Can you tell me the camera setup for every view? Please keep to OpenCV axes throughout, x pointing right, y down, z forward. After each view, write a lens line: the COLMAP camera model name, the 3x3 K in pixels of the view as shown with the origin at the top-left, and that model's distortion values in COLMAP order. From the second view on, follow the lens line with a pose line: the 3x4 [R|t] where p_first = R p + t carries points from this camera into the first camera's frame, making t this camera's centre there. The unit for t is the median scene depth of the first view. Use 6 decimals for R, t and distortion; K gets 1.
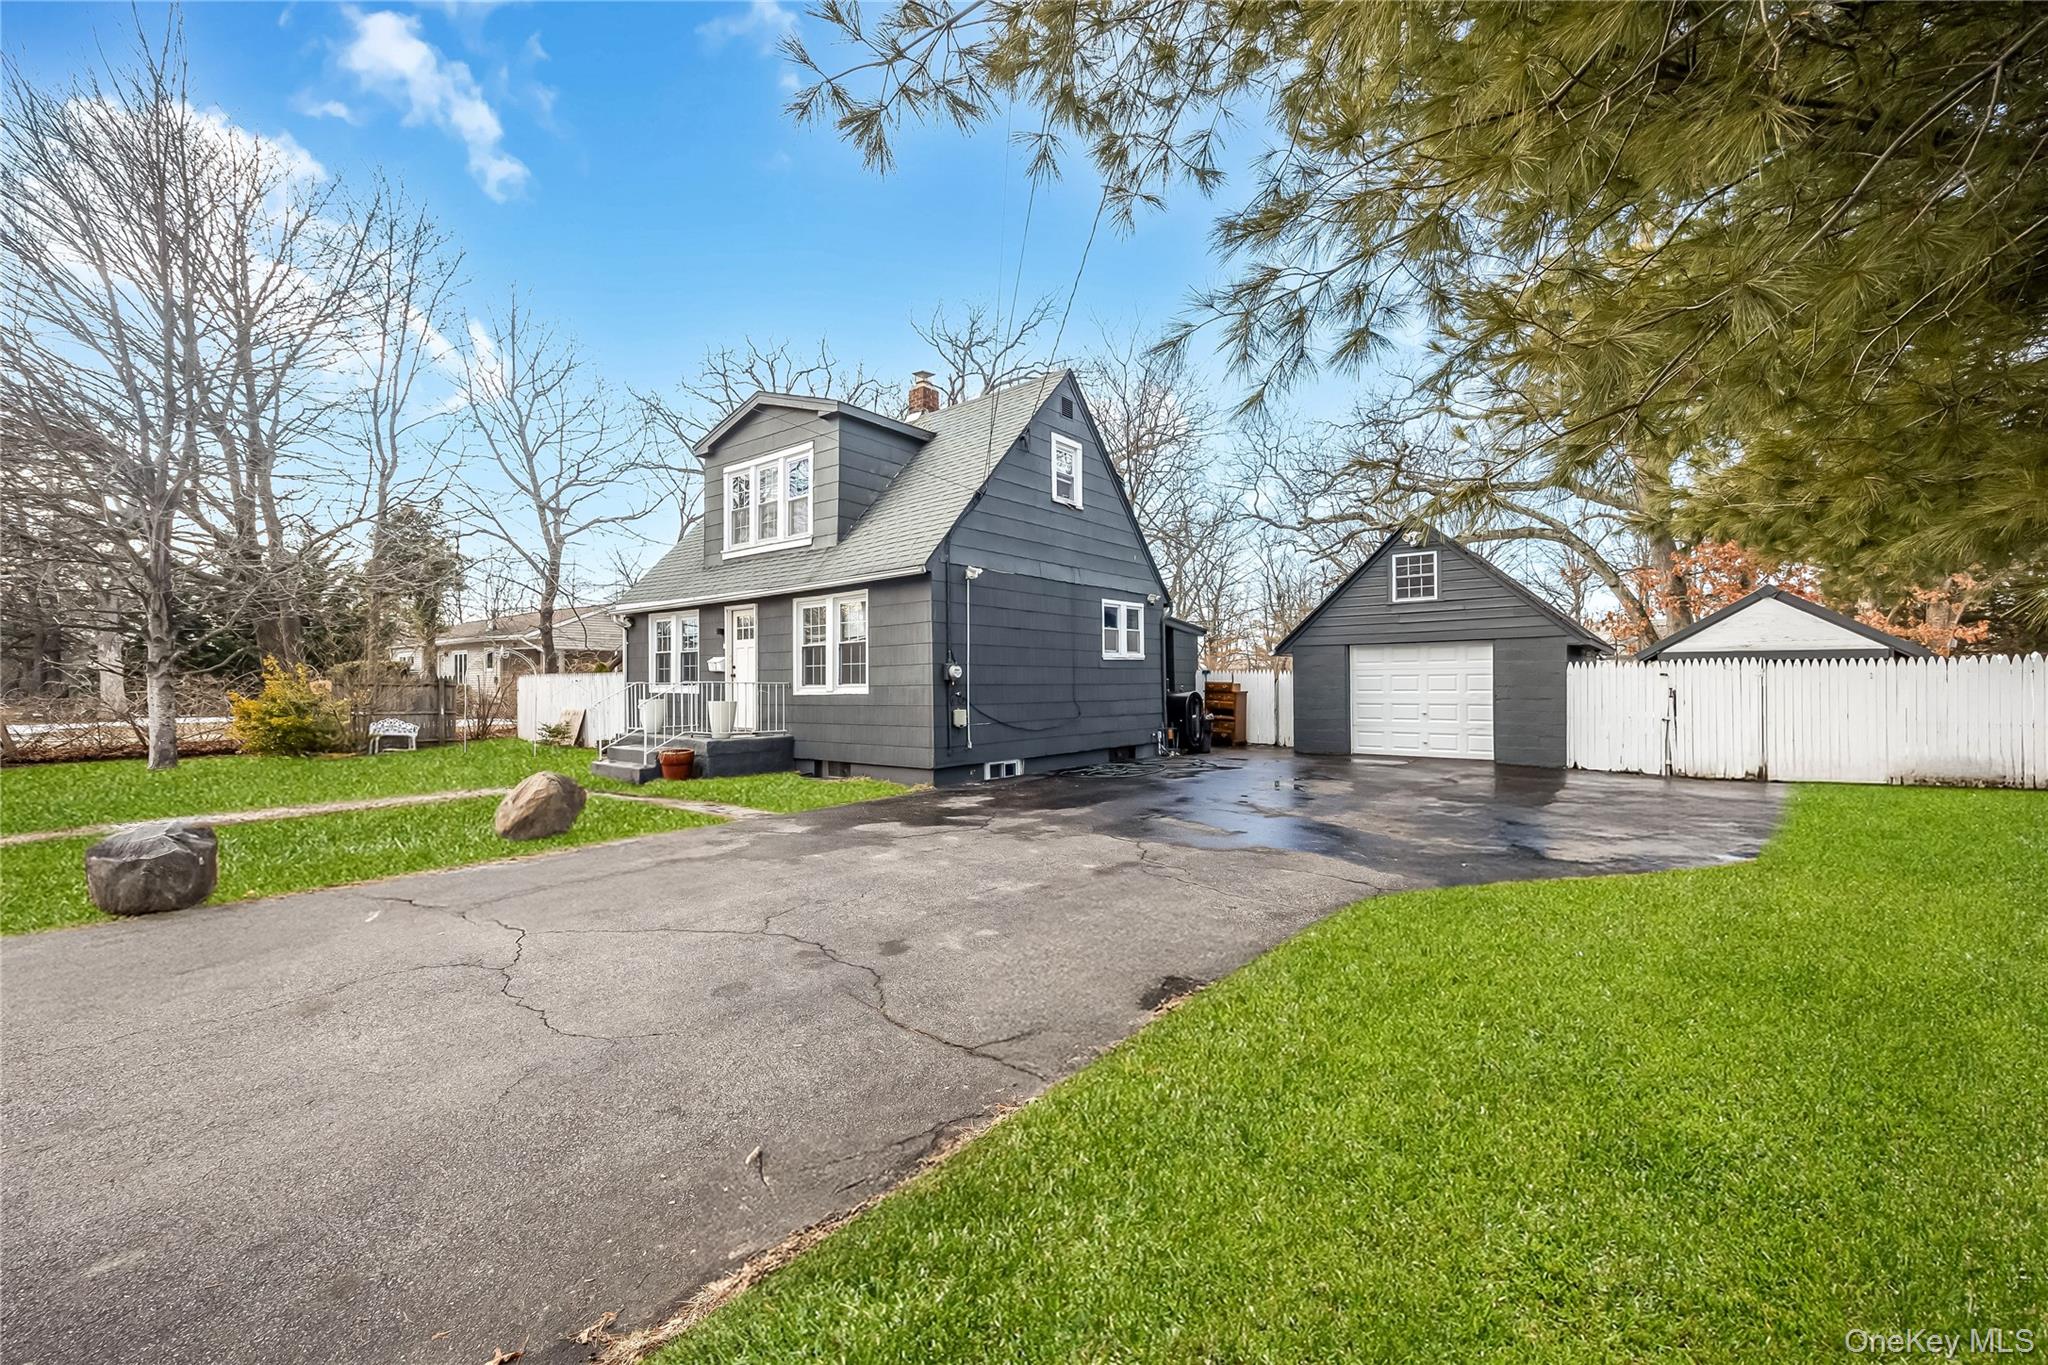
lens RADIAL K [[854.7, 0, 1033.2], [0, 854.7, 684.5], [0, 0, 1]] dist [-0.001328, 0.000064]
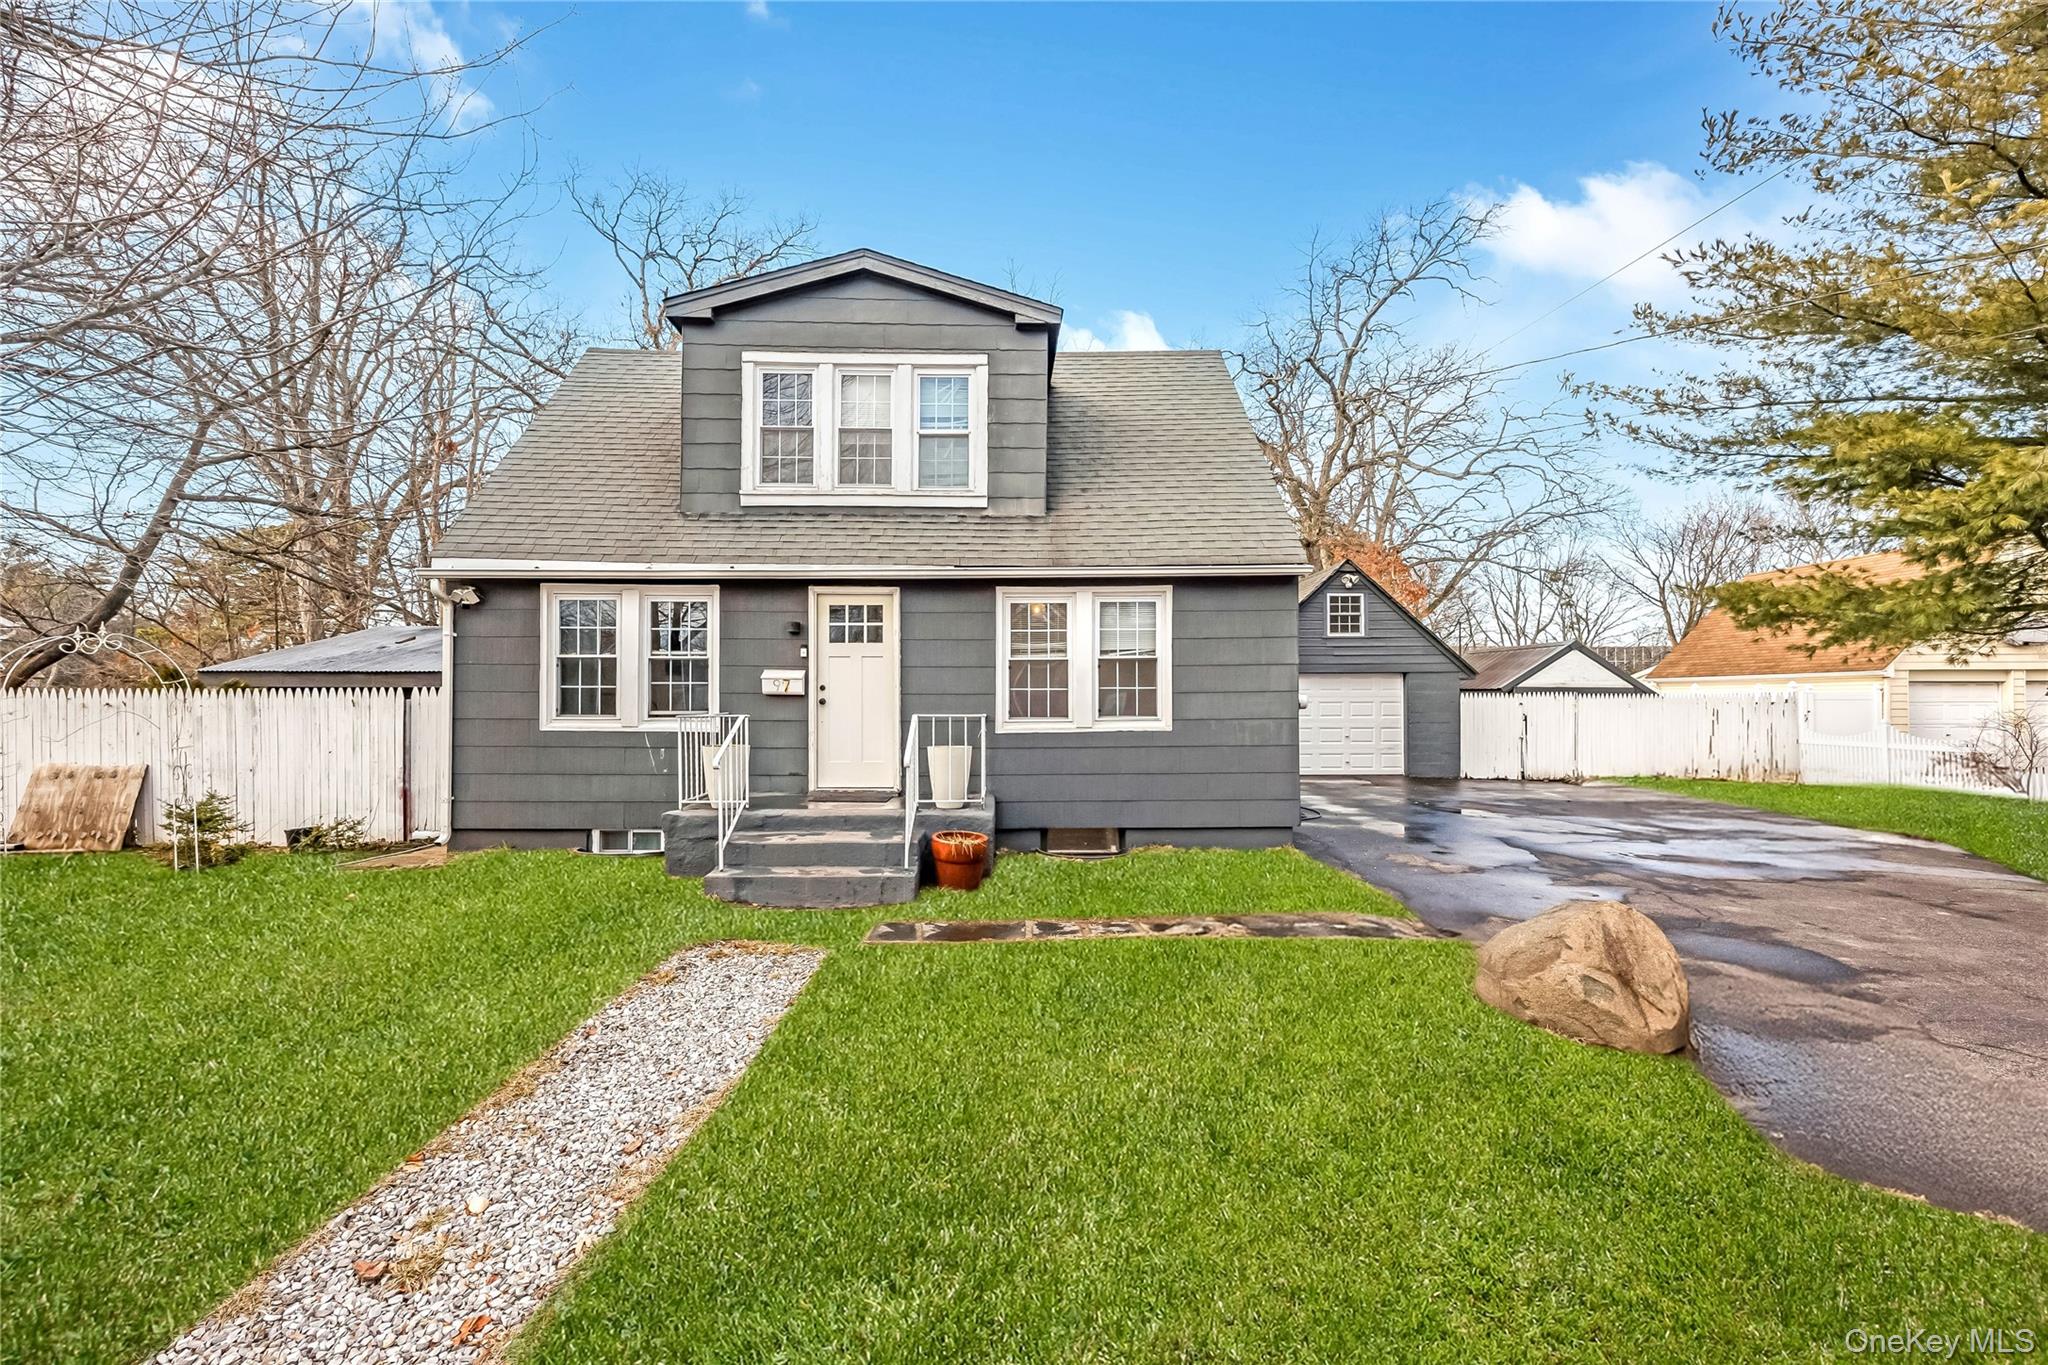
lens RADIAL K [[854.7, 0, 1038.9], [0, 854.7, 694.8], [0, 0, 1]] dist [-0.001328, 0.000064]
pose [[0.755124, 0.007333, 0.655541, -0.804182], [0.000907, 0.999925, -0.012230, -0.010419], [-0.655582, 0.009830, 0.755060, 0.565650]]
